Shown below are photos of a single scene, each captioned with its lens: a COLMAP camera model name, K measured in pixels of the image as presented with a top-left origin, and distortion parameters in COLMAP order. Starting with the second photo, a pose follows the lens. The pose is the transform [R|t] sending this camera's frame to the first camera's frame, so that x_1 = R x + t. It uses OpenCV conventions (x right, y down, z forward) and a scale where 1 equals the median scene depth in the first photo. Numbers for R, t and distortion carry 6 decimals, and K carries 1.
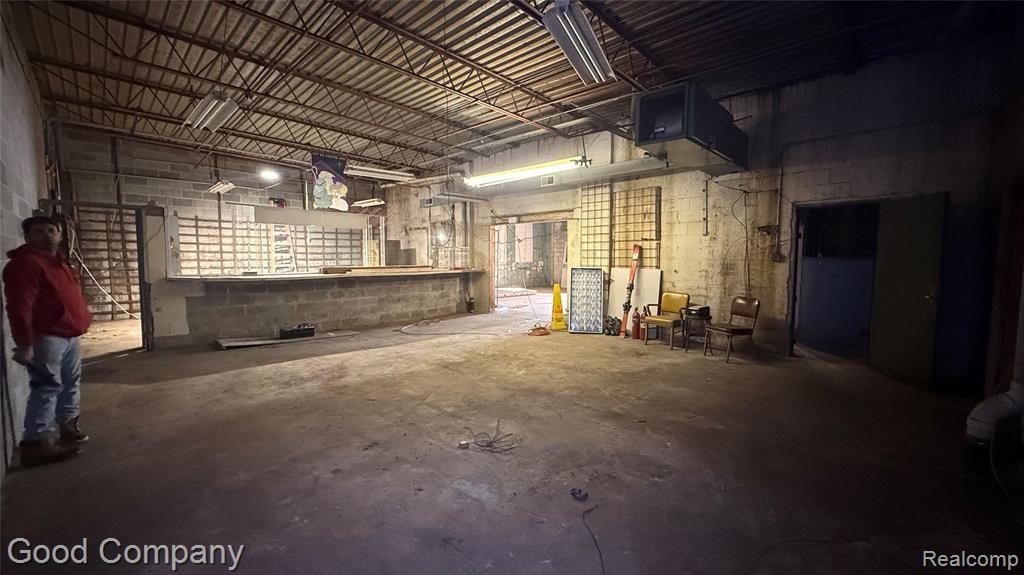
lens RADIAL K [[407.3, 0, 511.5], [0, 407.3, 289.6], [0, 0, 1]] dist [-0.000478, -0.000088]
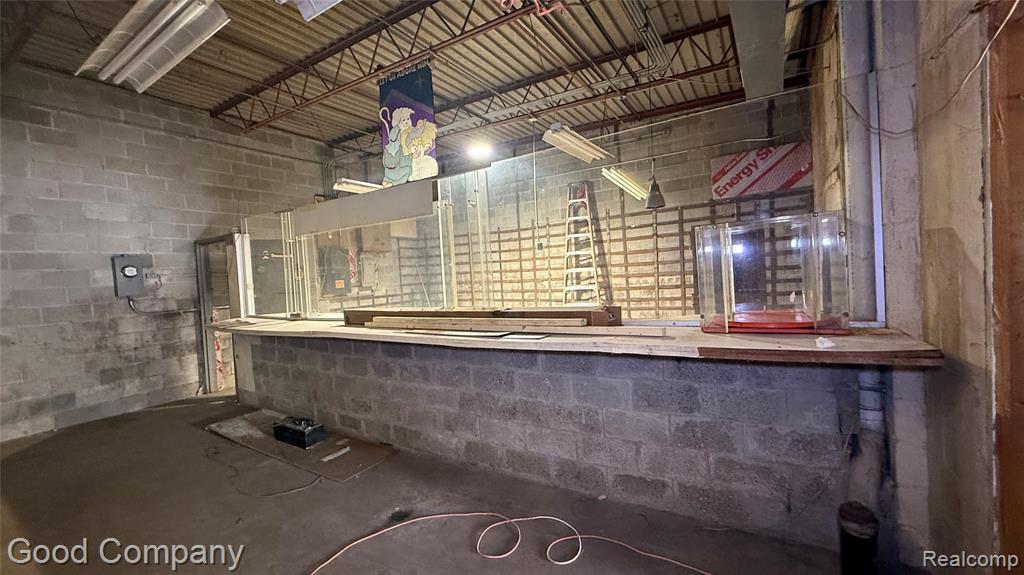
lens RADIAL K [[407.3, 0, 509.1], [0, 407.3, 287.4], [0, 0, 1]] dist [-0.000478, -0.000088]
pose [[0.208955, 0.017402, -0.977770, 0.052642], [-0.022887, 0.999655, 0.012901, -0.100178], [0.977657, 0.019682, 0.209281, 1.180747]]
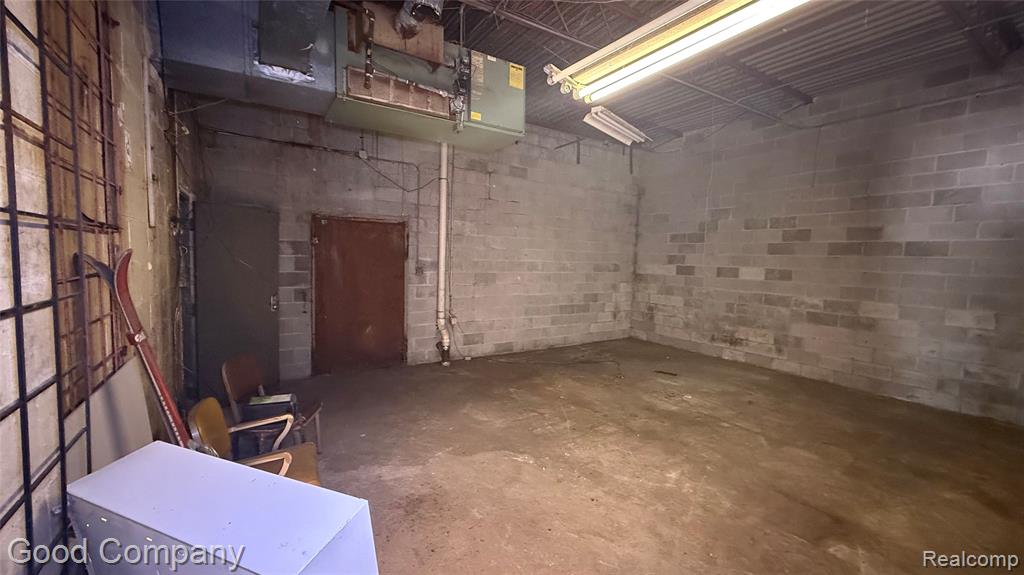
lens RADIAL K [[407.3, 0, 508.5], [0, 407.3, 286.3], [0, 0, 1]] dist [-0.000478, -0.000088]
pose [[-0.973410, -0.046567, 0.224289, 0.102524], [-0.011590, 0.987877, 0.154803, -0.128905], [-0.228778, 0.148087, -0.962149, 1.161210]]
